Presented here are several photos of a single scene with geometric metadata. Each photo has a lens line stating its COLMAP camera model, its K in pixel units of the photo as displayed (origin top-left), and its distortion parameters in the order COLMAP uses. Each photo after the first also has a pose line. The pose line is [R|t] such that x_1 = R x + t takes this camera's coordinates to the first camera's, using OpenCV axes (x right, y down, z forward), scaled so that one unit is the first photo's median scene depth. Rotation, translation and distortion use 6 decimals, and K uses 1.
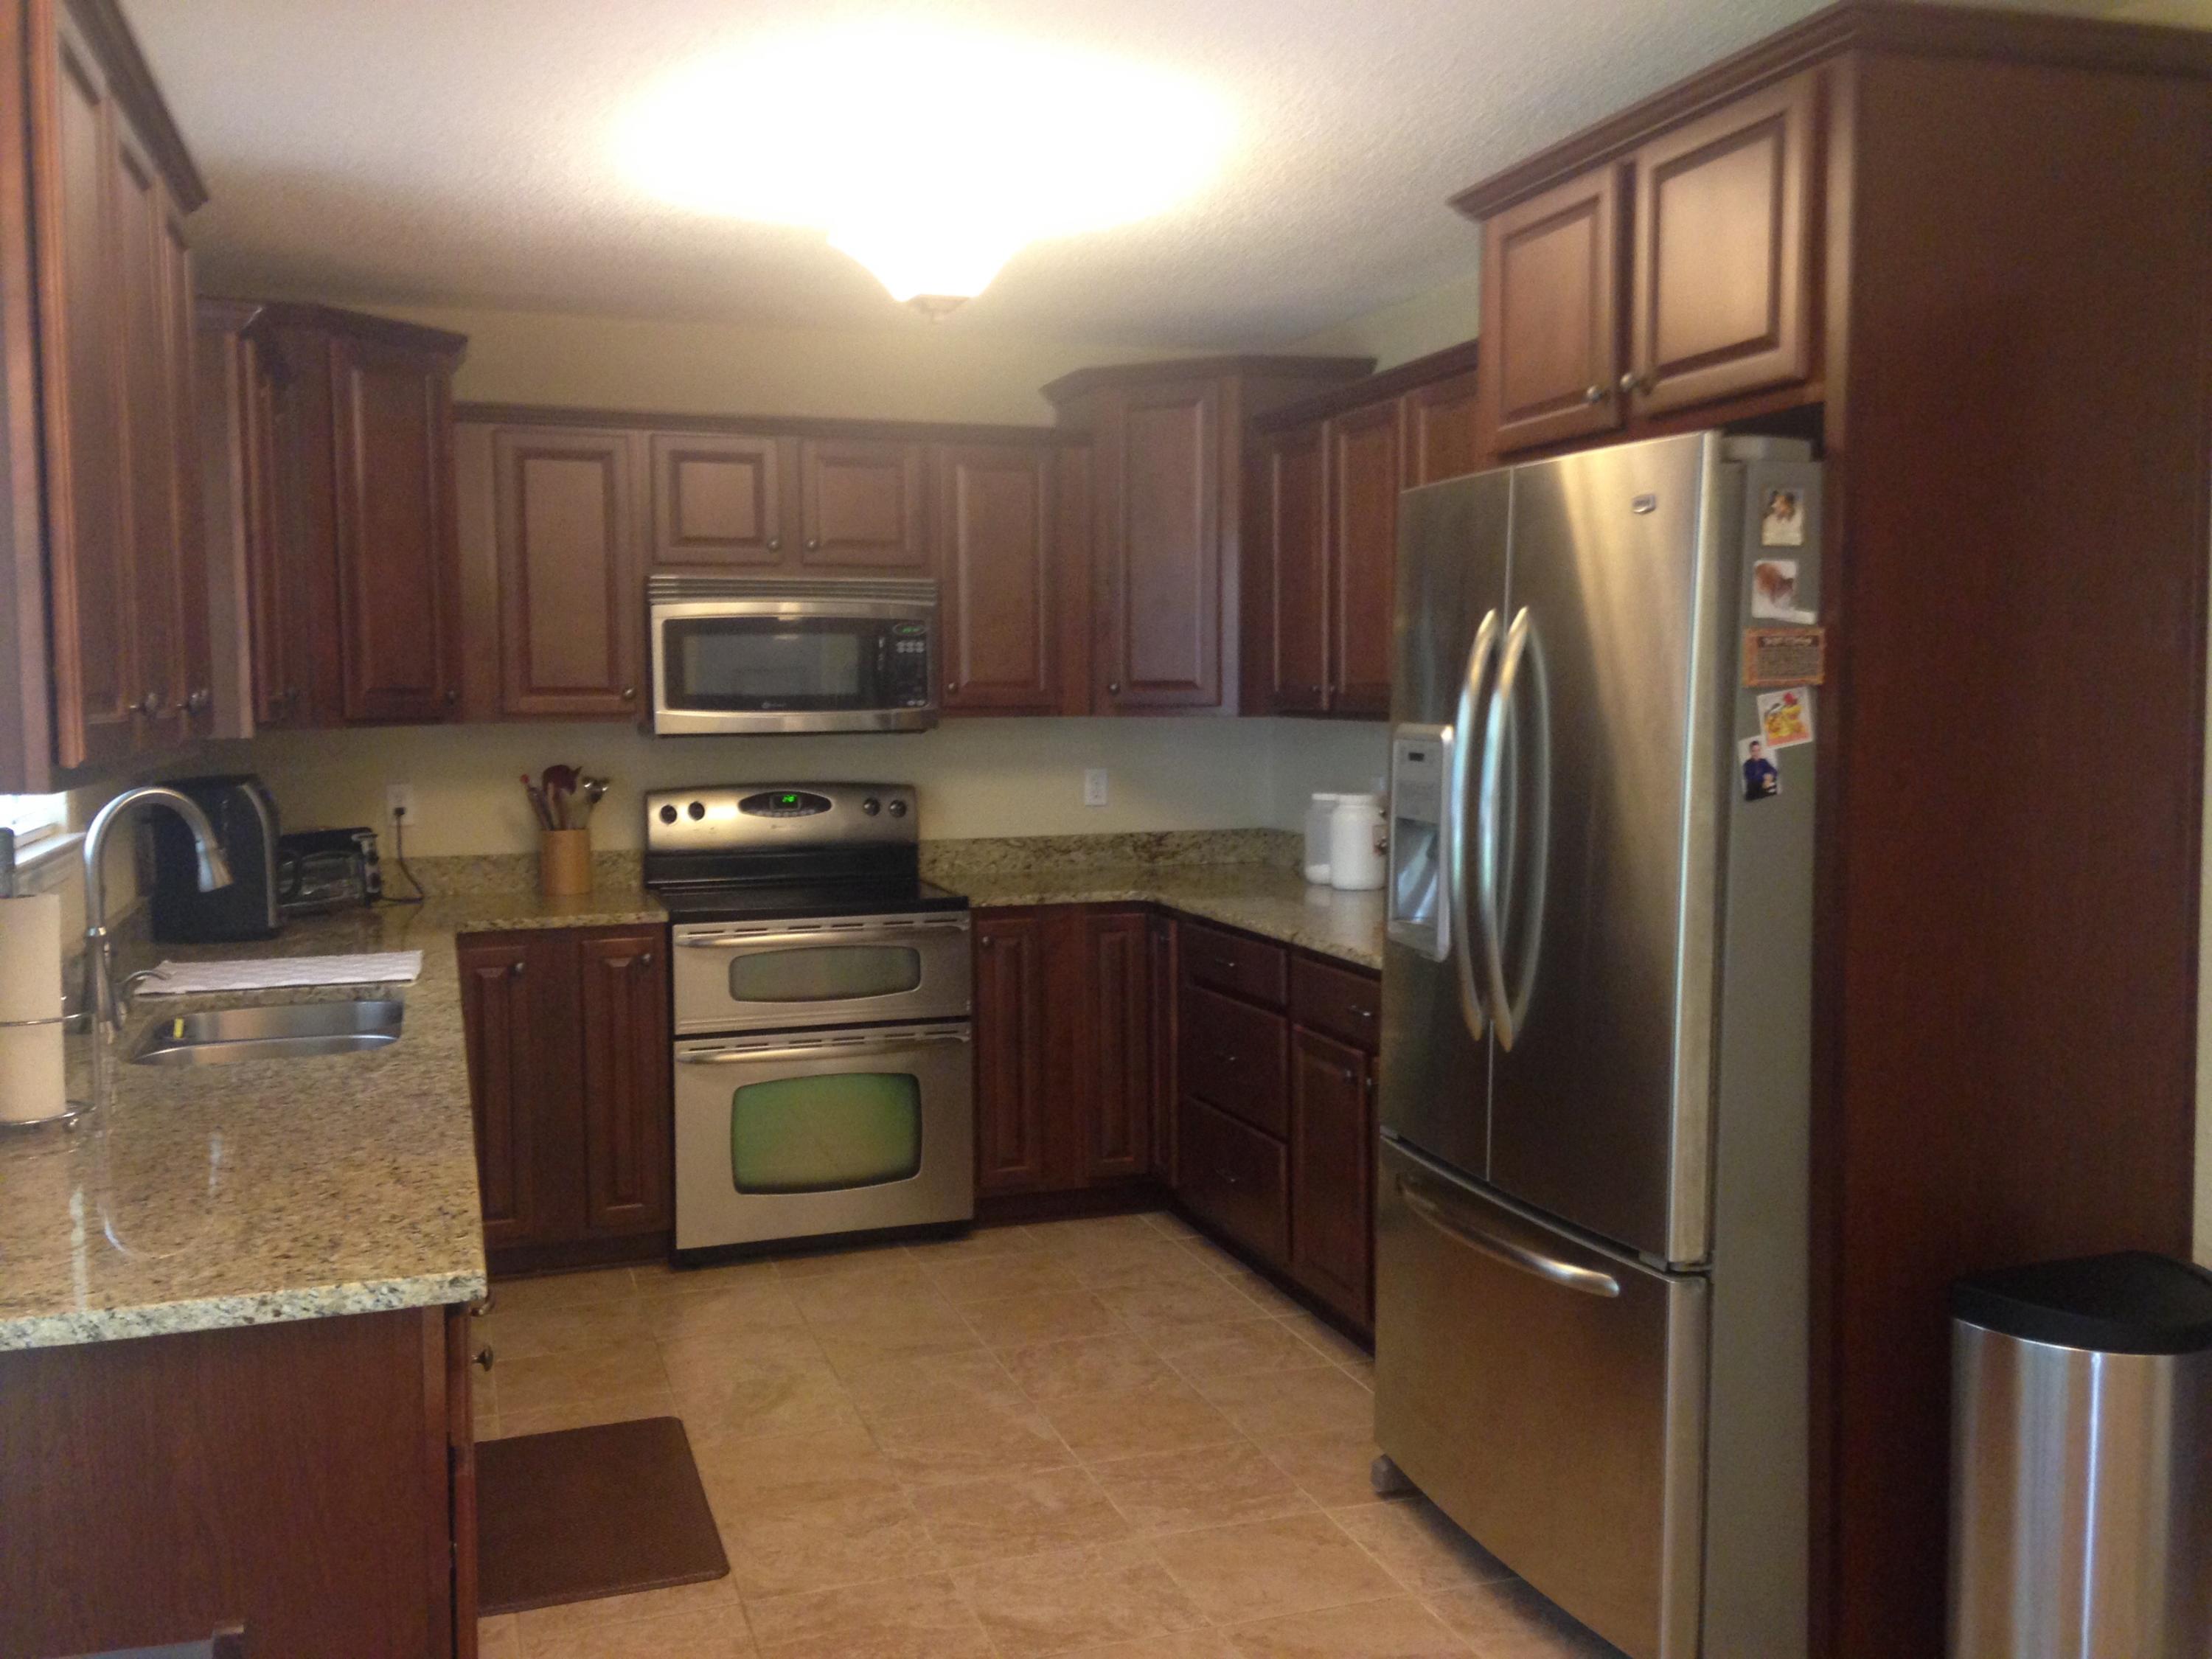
lens RADIAL K [[2042.9, 0, 1094.8], [0, 2042.9, 813.1], [0, 0, 1]] dist [0.200253, -0.335645]
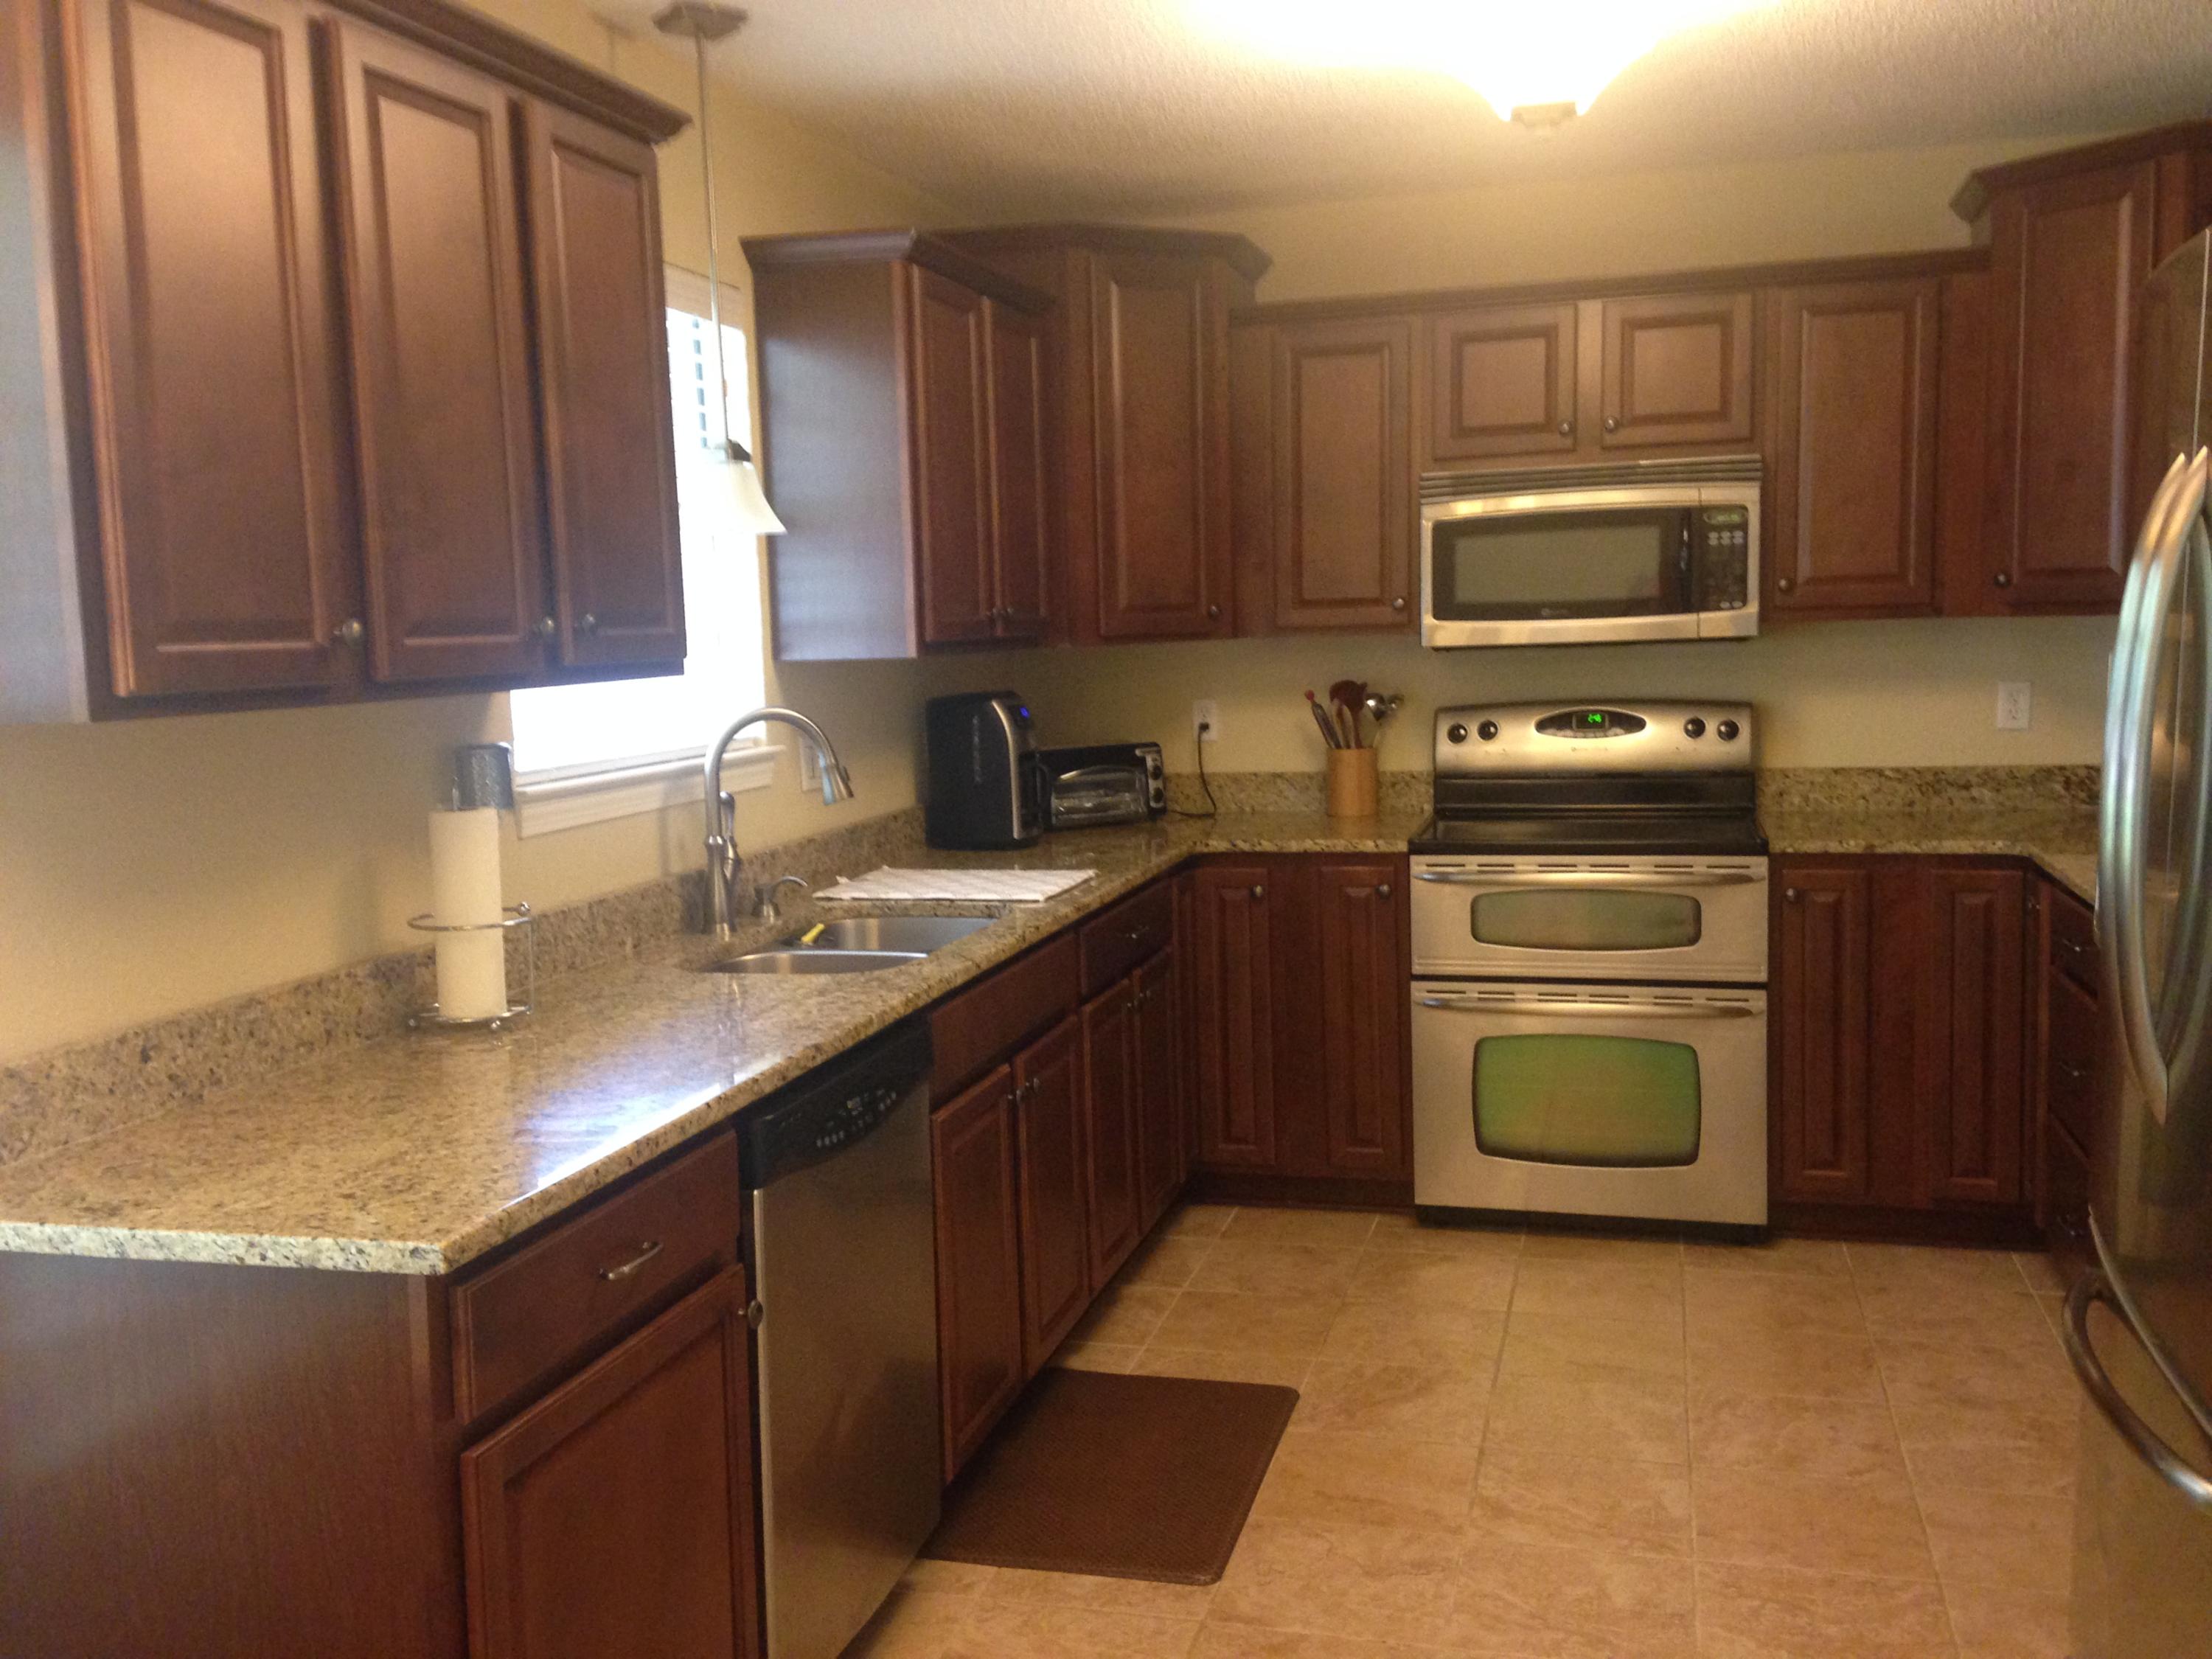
lens RADIAL K [[2017.7, 0, 1089.4], [0, 2017.7, 807.5], [0, 0, 1]] dist [0.186797, -0.319977]
pose [[0.825851, 0.037549, -0.562636, 0.179381], [-0.012399, 0.998748, 0.048454, -0.008955], [0.563751, -0.033040, 0.825283, 0.164500]]
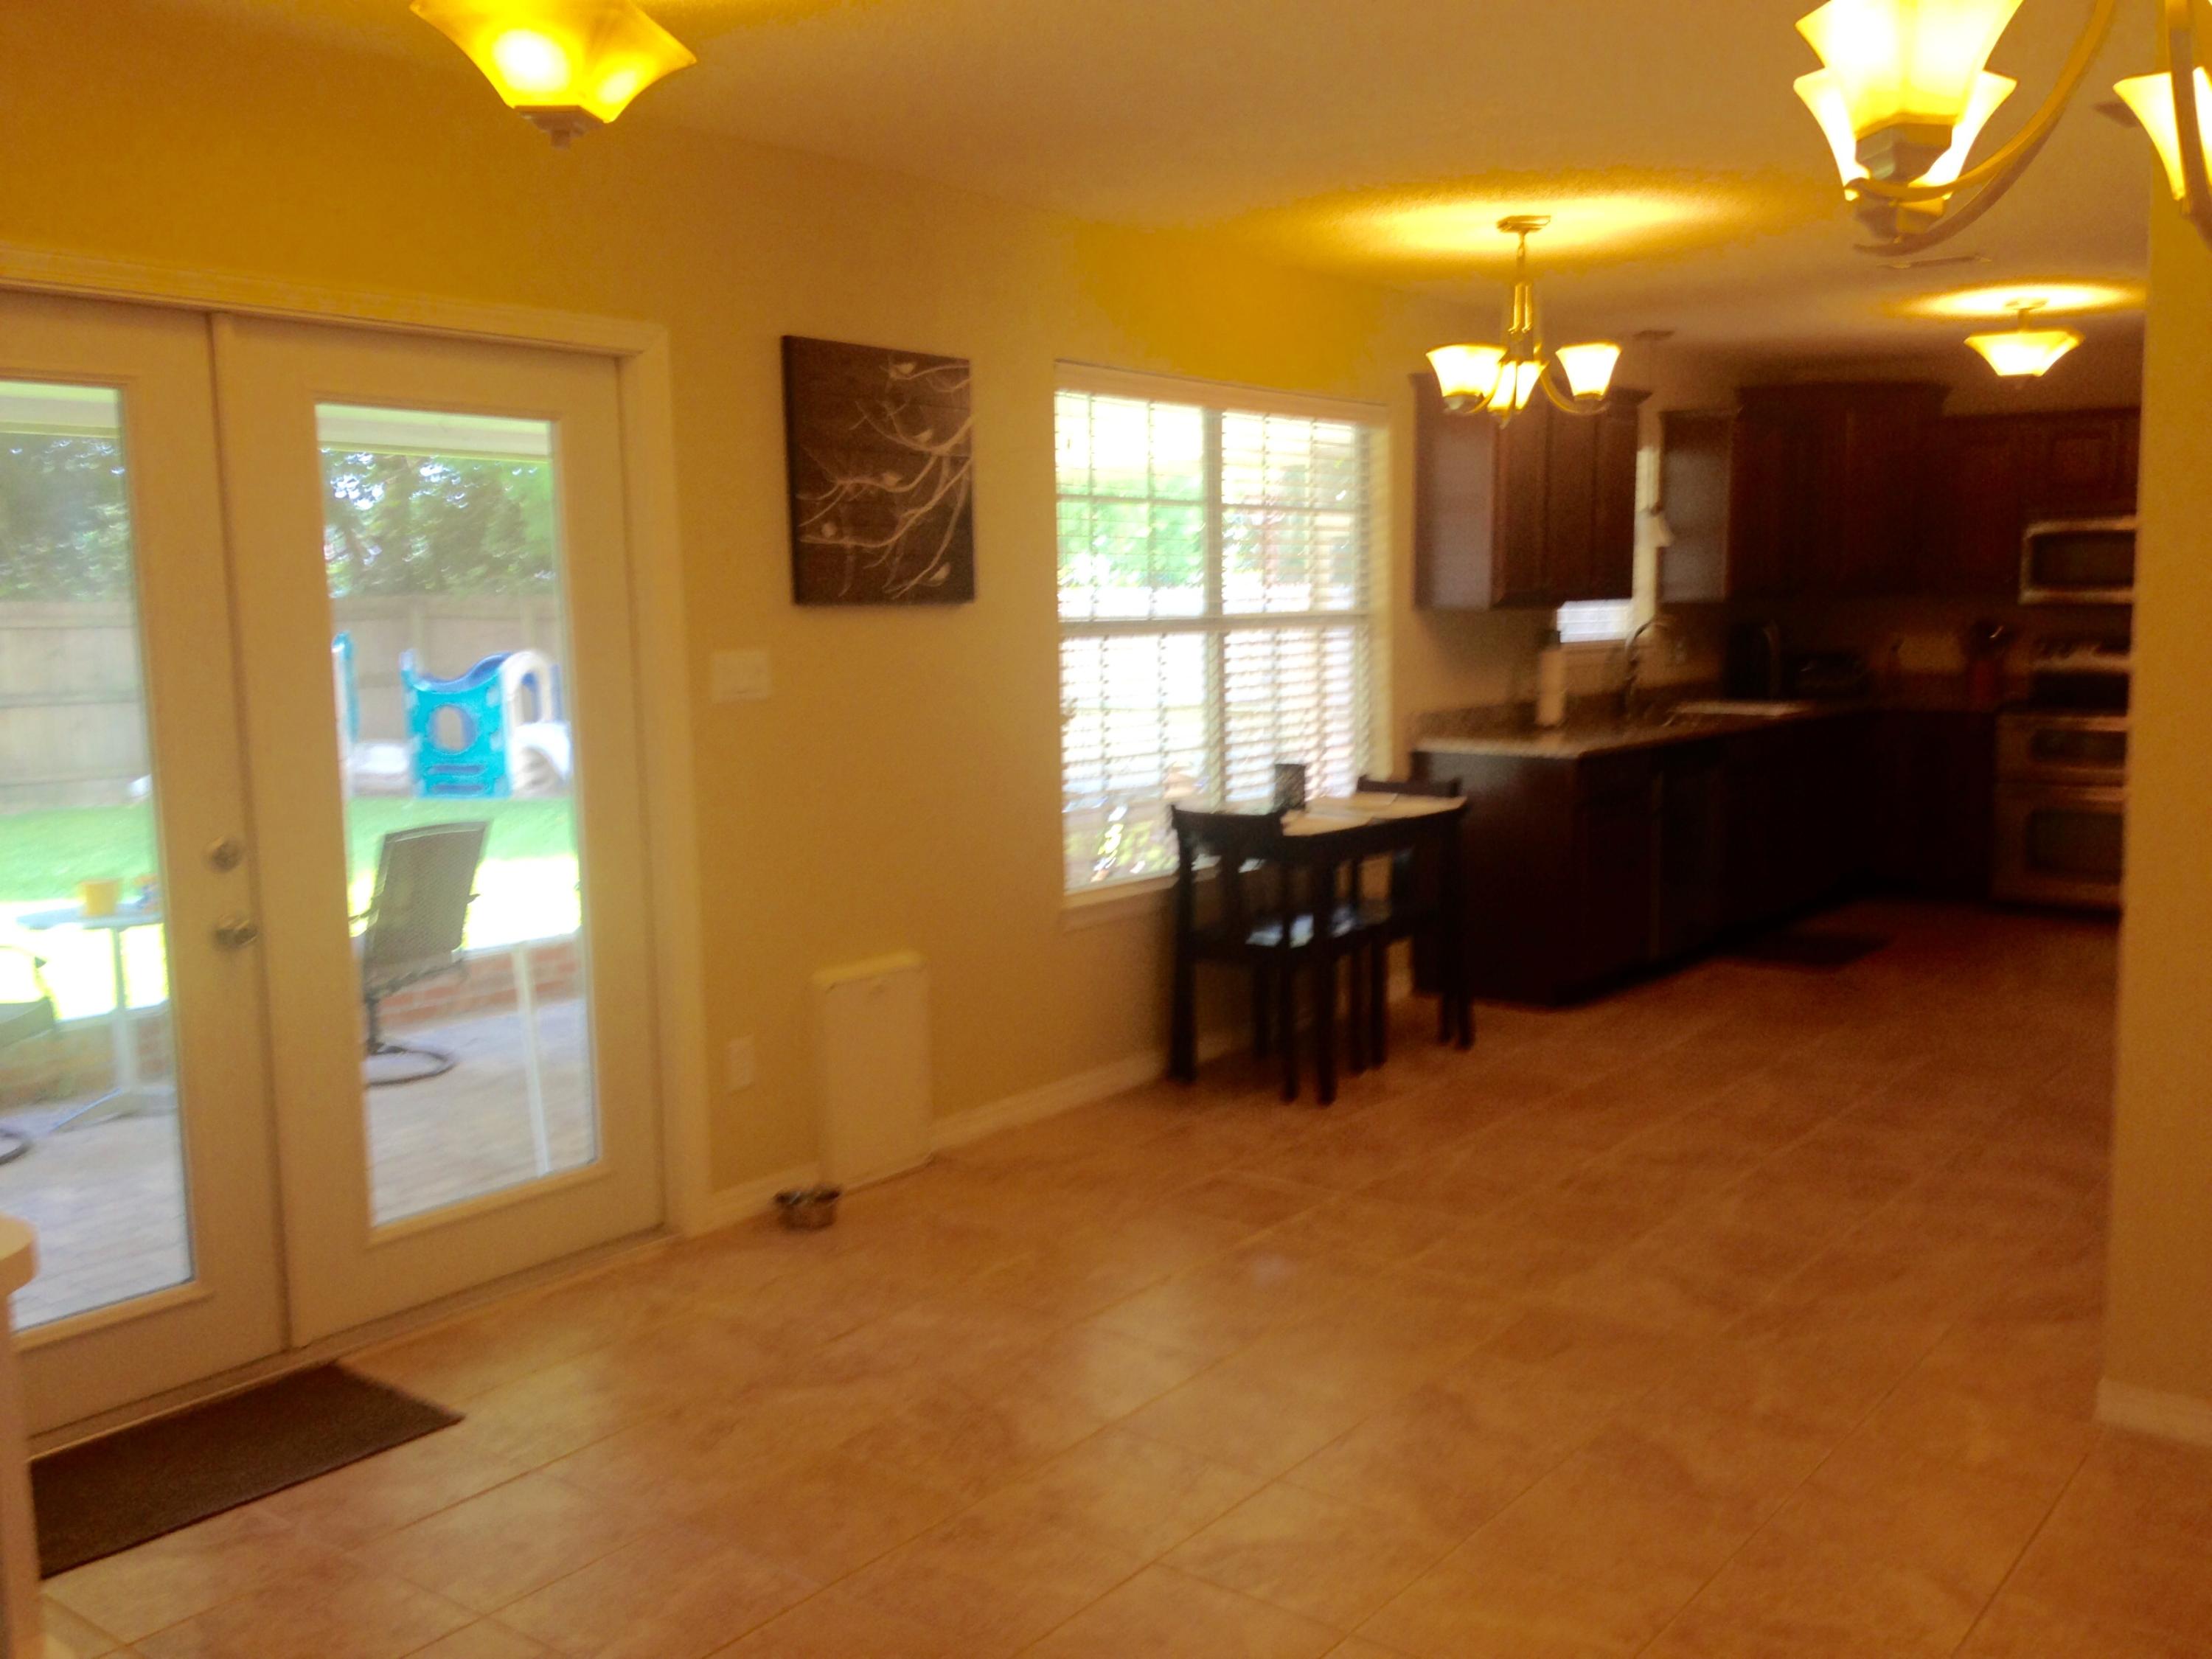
lens RADIAL K [[2042.9, 0, 1094.8], [0, 2042.9, 813.1], [0, 0, 1]] dist [0.200253, -0.335645]
pose [[0.557321, 0.110571, -0.822902, 0.808800], [-0.059093, 0.993862, 0.093521, 0.016318], [0.828191, -0.003493, 0.560434, -0.603817]]
